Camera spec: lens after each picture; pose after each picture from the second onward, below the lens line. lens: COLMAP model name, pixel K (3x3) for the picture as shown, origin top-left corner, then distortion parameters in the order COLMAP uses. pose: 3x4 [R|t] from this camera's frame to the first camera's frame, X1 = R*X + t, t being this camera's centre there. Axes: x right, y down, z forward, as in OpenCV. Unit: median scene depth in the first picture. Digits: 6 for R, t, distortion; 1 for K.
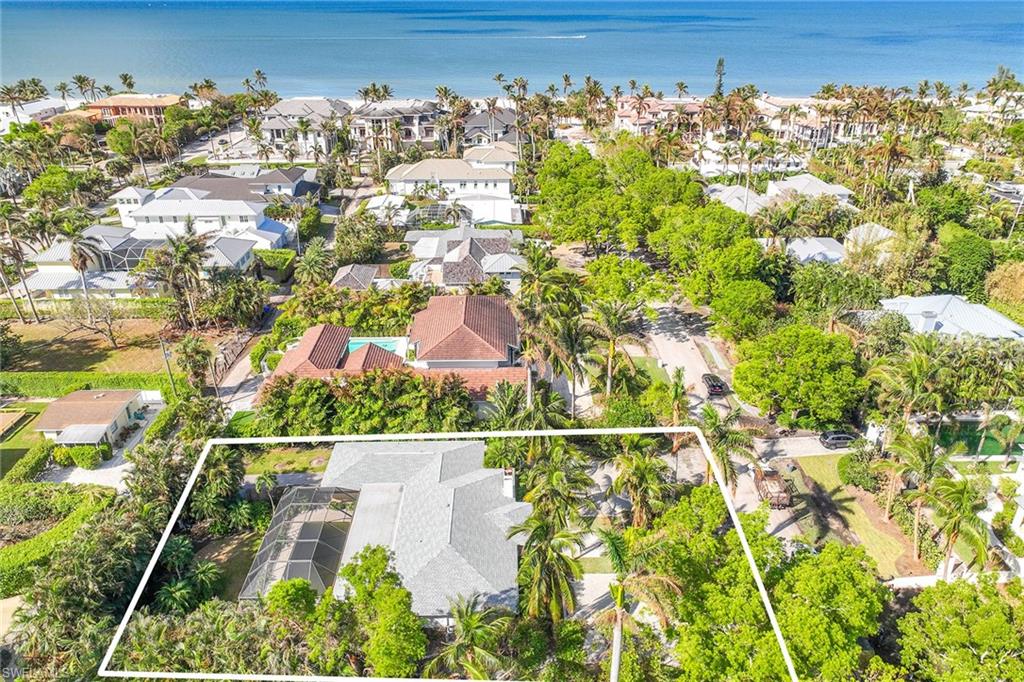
lens RADIAL K [[710.4, 0, 512.7], [0, 710.4, 339.8], [0, 0, 1]] dist [-0.010361, 0.022682]
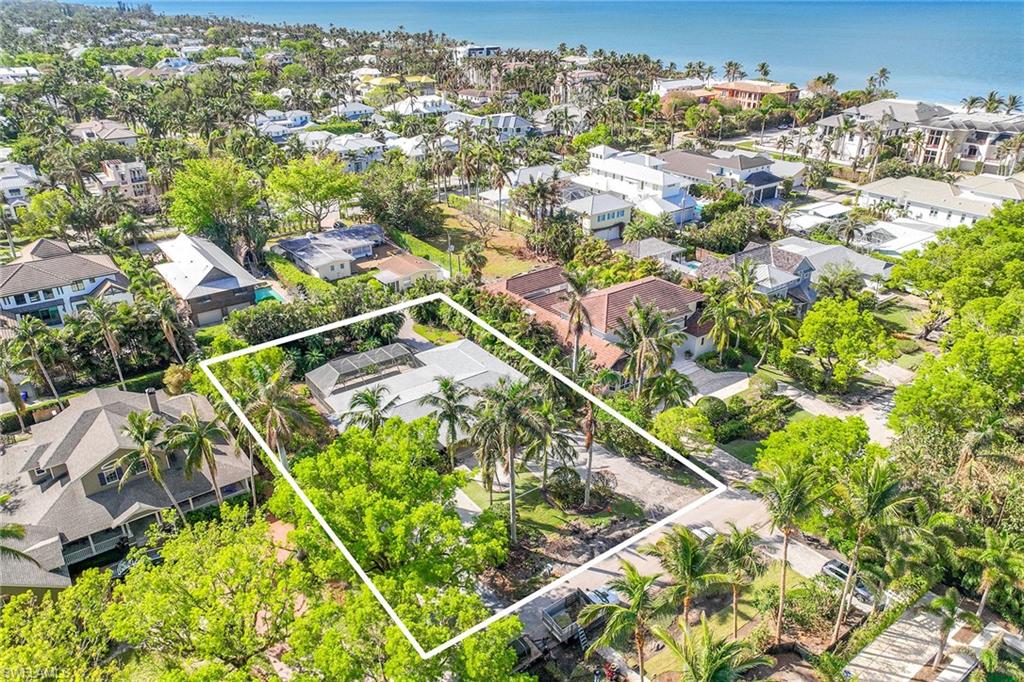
lens RADIAL K [[710.4, 0, 512.7], [0, 710.4, 339.8], [0, 0, 1]] dist [-0.010361, 0.022682]
pose [[0.577289, 0.356409, -0.734650, 0.355578], [-0.352498, 0.920335, 0.169499, -0.048605], [0.736535, 0.161113, 0.656932, 0.101313]]
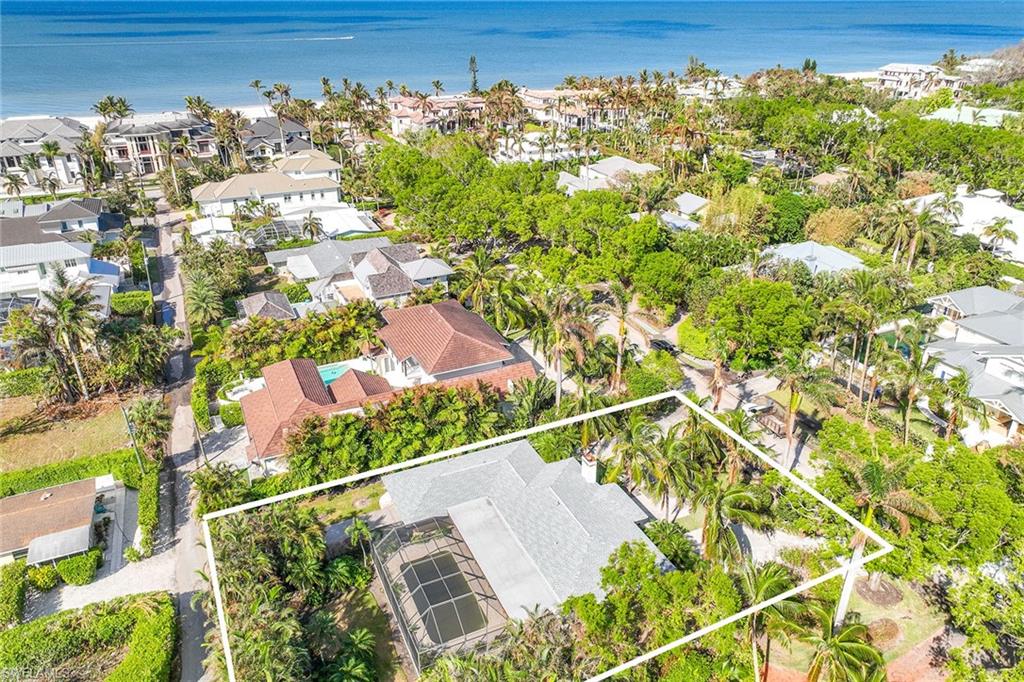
lens RADIAL K [[710.4, 0, 512.7], [0, 710.4, 339.8], [0, 0, 1]] dist [-0.010361, 0.022682]
pose [[0.916036, -0.174855, 0.360976, -0.187748], [0.175098, 0.984021, 0.032315, -0.014893], [-0.360858, 0.033604, 0.932015, 0.031270]]
